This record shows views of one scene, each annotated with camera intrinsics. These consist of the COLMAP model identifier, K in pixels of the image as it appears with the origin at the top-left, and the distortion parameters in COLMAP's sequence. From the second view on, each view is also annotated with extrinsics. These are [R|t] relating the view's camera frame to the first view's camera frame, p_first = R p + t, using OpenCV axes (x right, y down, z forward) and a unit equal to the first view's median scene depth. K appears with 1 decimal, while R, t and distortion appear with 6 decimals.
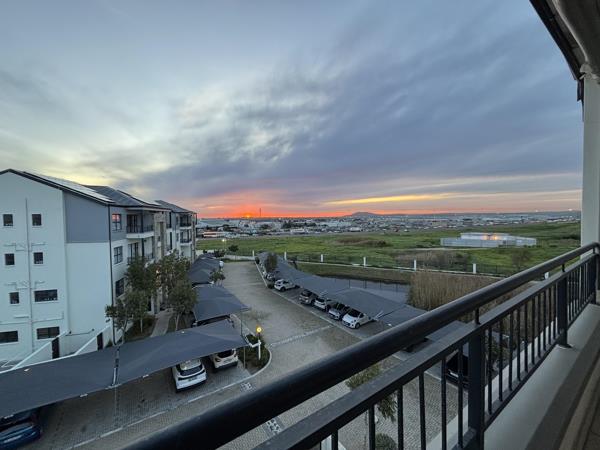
lens RADIAL K [[241.1, 0, 299.1], [0, 241.1, 224.0], [0, 0, 1]] dist [0.000819, -0.000324]
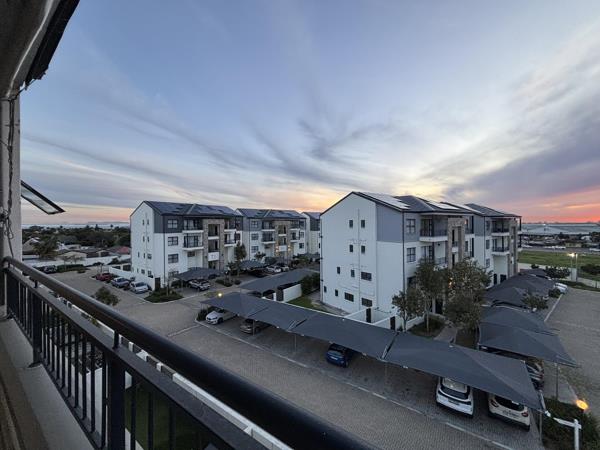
lens RADIAL K [[242.0, 0, 300.0], [0, 242.0, 226.5], [0, 0, 1]] dist [0.000627, -0.000238]
pose [[0.364356, 0.018279, -0.931081, 0.114890], [-0.023996, 0.999660, 0.010235, -0.004651], [0.930951, 0.018613, 0.364670, 0.081155]]
